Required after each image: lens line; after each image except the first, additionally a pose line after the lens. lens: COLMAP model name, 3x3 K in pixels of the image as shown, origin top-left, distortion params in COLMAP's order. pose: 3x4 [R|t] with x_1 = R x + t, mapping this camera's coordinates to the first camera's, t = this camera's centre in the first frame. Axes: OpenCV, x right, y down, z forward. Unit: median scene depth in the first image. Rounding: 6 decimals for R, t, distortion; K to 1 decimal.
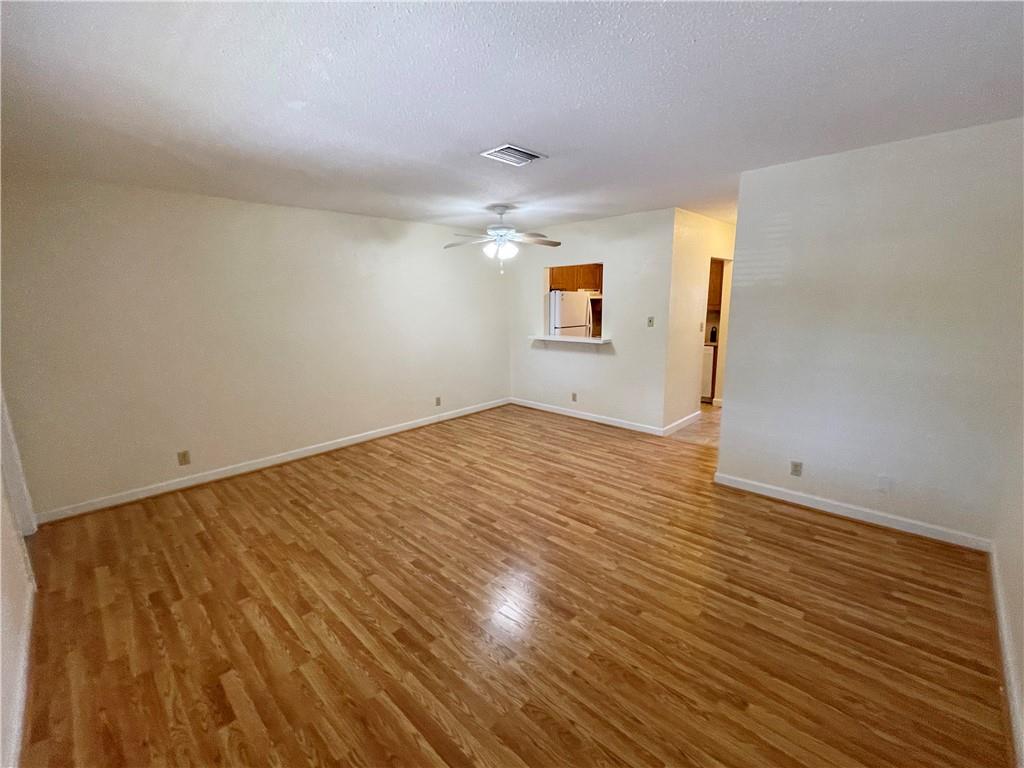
lens RADIAL K [[428.1, 0, 508.8], [0, 428.1, 383.7], [0, 0, 1]] dist [0.002425, -0.000321]
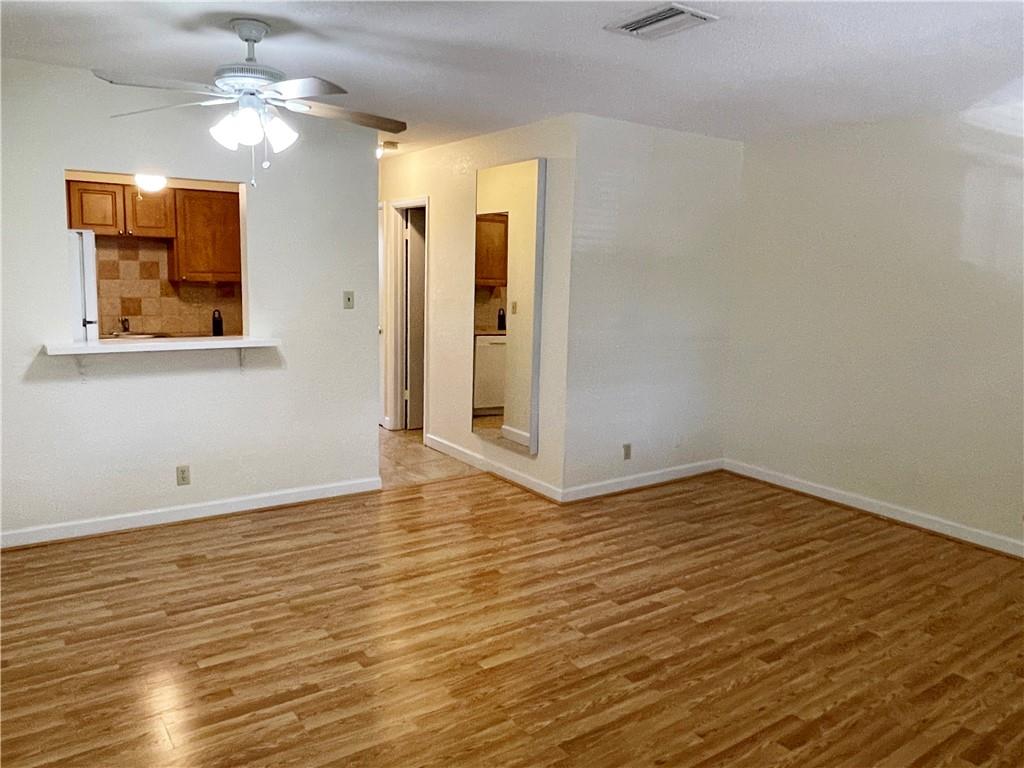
lens RADIAL K [[756.4, 0, 508.1], [0, 756.4, 390.7], [0, 0, 1]] dist [0.009860, -0.013779]
pose [[0.188128, -0.138346, 0.972352, -0.829717], [0.163711, 0.980596, 0.107845, -0.130876], [-0.968404, 0.138896, 0.207126, 0.779880]]
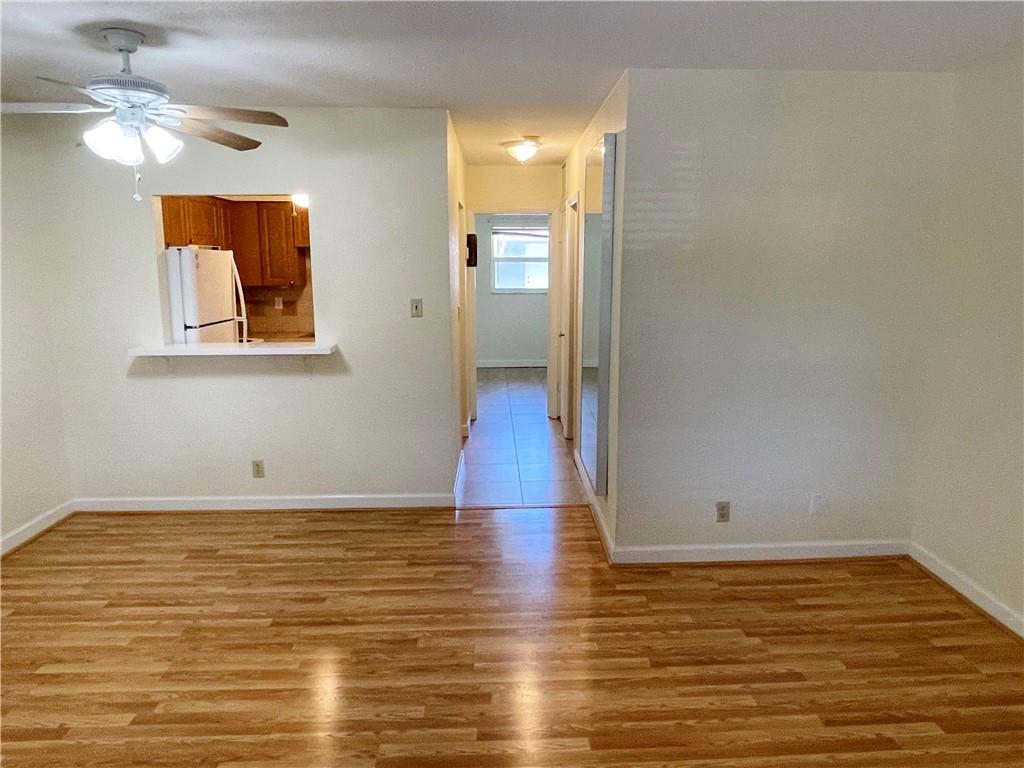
lens RADIAL K [[695.0, 0, 512.2], [0, 695.0, 376.9], [0, 0, 1]] dist [-0.004784, -0.002410]
pose [[0.690788, -0.109653, 0.714694, -0.303415], [0.133066, 0.990831, 0.023405, -0.079431], [-0.710707, 0.078934, 0.699045, 0.382427]]
